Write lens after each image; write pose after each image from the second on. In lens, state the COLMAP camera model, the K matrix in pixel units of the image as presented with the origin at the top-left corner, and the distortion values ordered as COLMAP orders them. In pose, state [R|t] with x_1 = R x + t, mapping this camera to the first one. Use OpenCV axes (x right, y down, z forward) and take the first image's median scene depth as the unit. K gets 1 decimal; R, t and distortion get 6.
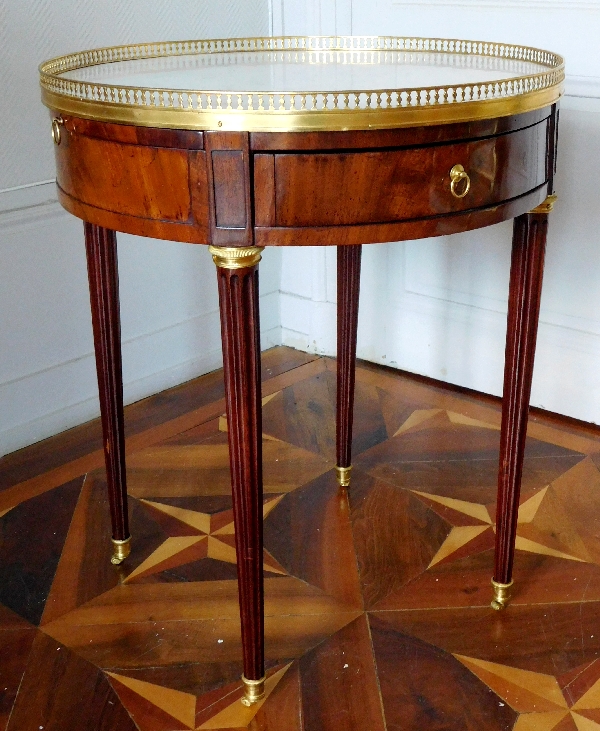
lens RADIAL K [[1059.1, 0, 303.6], [0, 1059.1, 340.0], [0, 0, 1]] dist [0.018451, -0.006758]
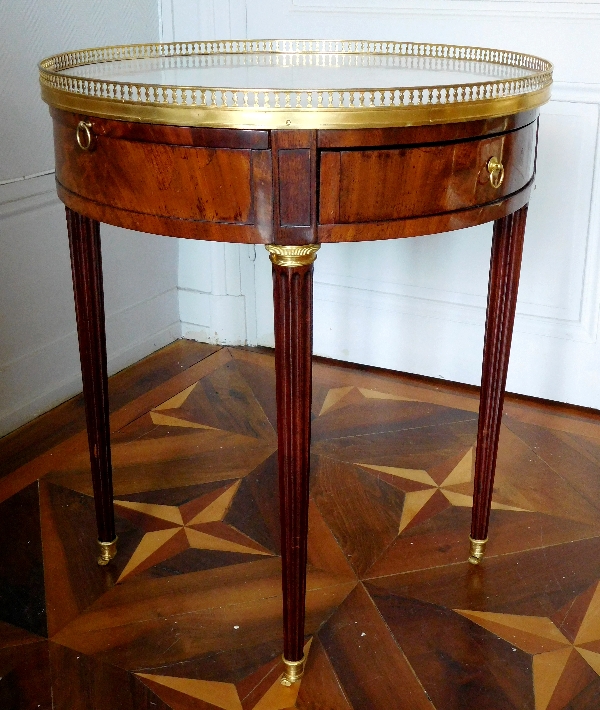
lens RADIAL K [[946.2, 0, 300.0], [0, 946.2, 355.0], [0, 0, 1]] dist [-0.005260, 0.053780]
pose [[0.971870, -0.075268, 0.223169, -0.206995], [0.068028, 0.996883, 0.039965, -0.014869], [-0.225481, -0.023659, 0.973960, 0.091022]]
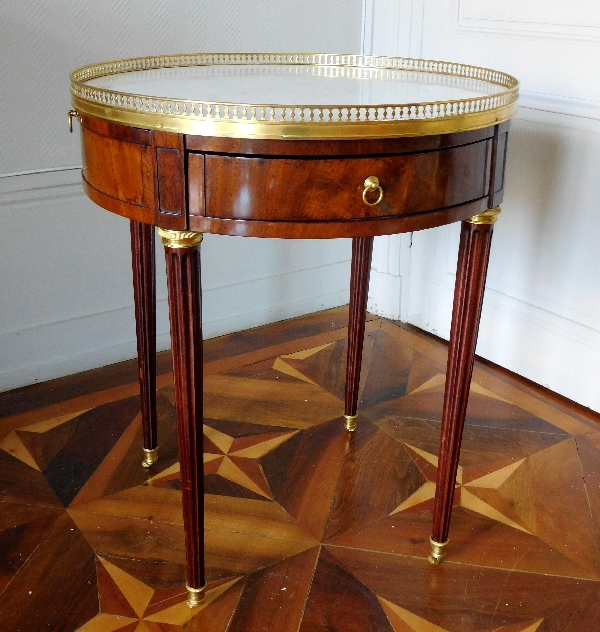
lens RADIAL K [[818.9, 0, 283.6], [0, 818.9, 284.2], [0, 0, 1]] dist [0.021342, -0.029423]
pose [[0.967112, 0.111071, -0.228819, 0.204669], [-0.110374, 0.993763, 0.015881, -0.042396], [0.229155, 0.009897, 0.973340, 0.106250]]
